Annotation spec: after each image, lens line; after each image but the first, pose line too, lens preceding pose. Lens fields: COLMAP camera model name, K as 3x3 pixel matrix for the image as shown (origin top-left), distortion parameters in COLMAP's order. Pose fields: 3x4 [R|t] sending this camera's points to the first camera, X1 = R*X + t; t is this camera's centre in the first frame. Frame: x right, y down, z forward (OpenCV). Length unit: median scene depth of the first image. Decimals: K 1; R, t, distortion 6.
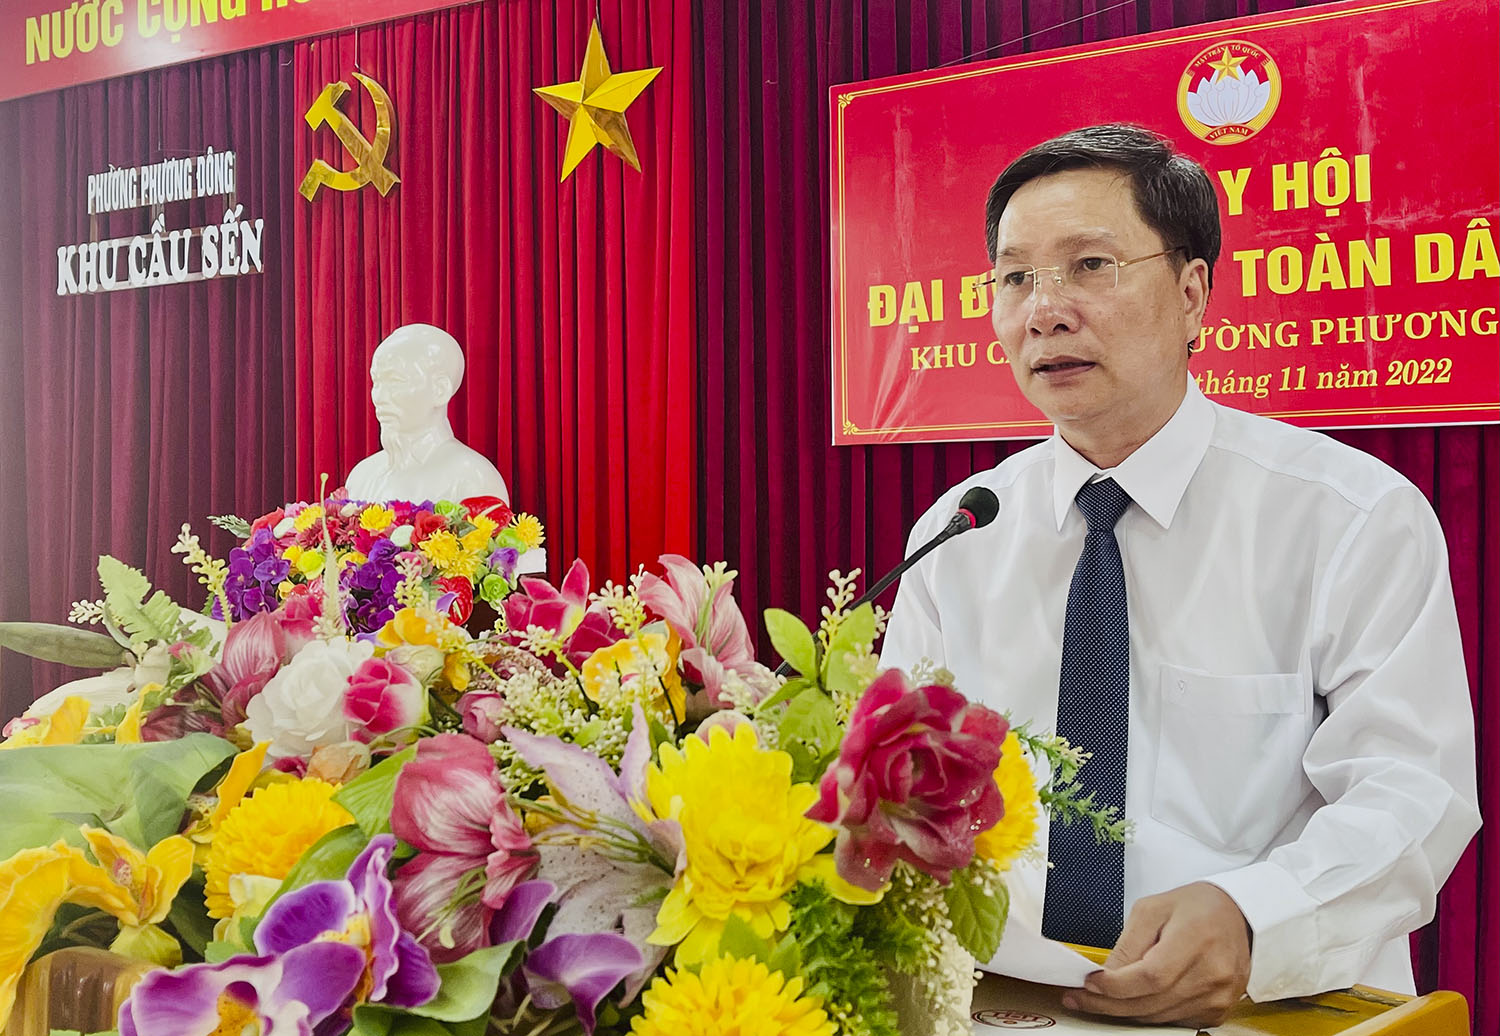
lens RADIAL K [[1718.2, 0, 744.8], [0, 1718.2, 440.5], [0, 0, 1]] dist [0.036197, 0.000000]
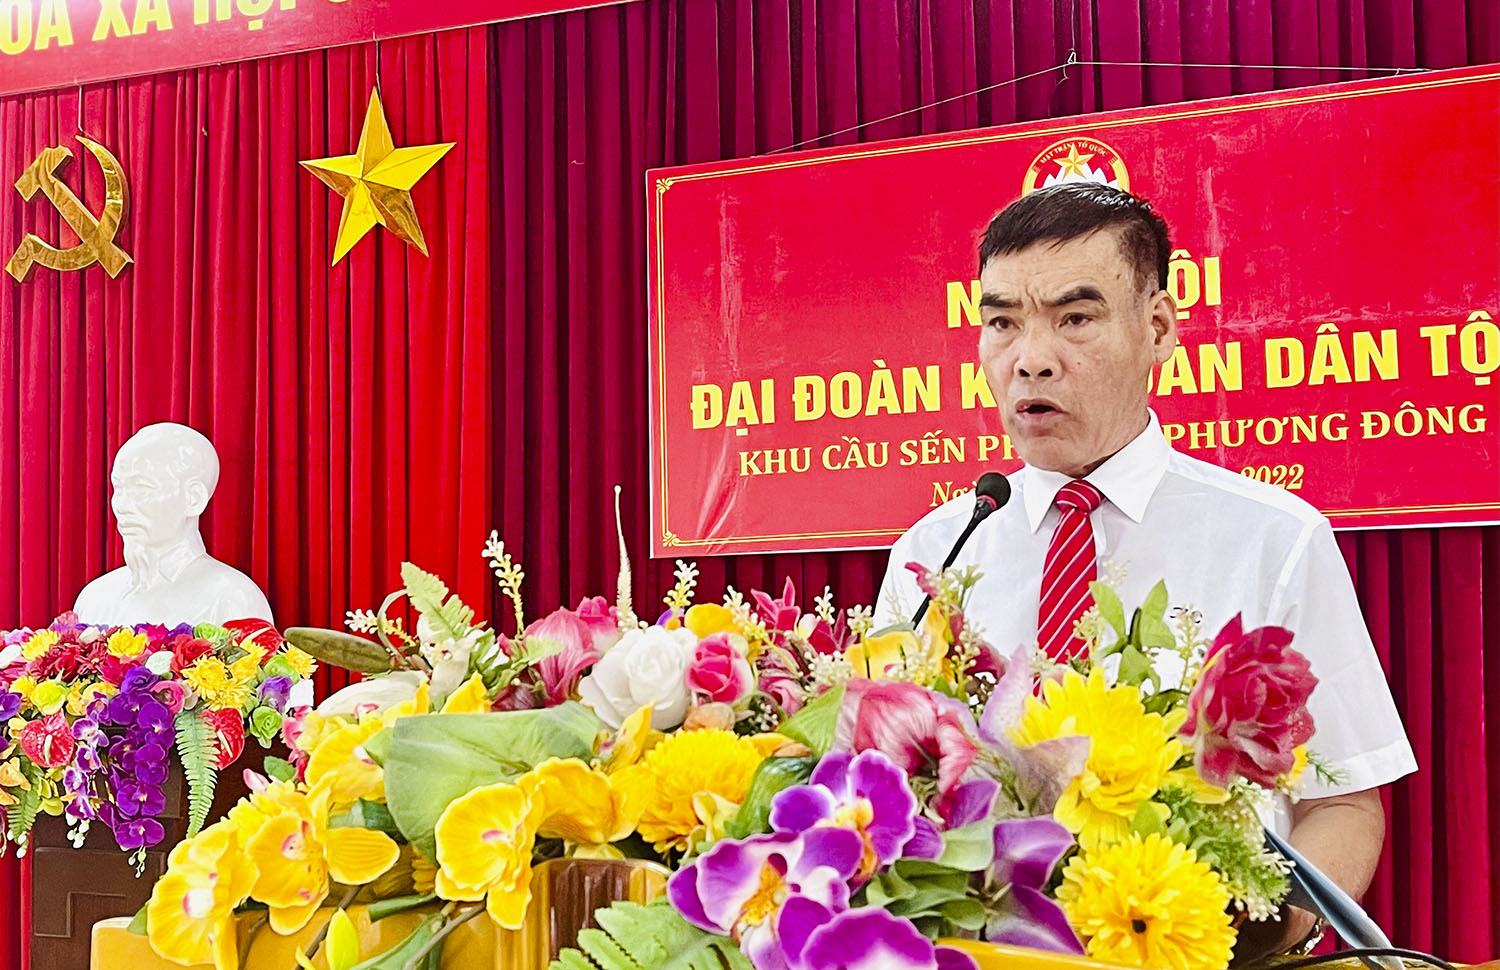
lens RADIAL K [[2010.5, 0, 735.7], [0, 2010.5, 486.5], [0, 0, 1]] dist [0.050826, 0.000000]
pose [[0.985734, 0.006965, 0.168168, -0.086284], [0.001585, 0.998715, -0.050654, 0.019020], [-0.168304, 0.050198, 0.984456, -0.064740]]
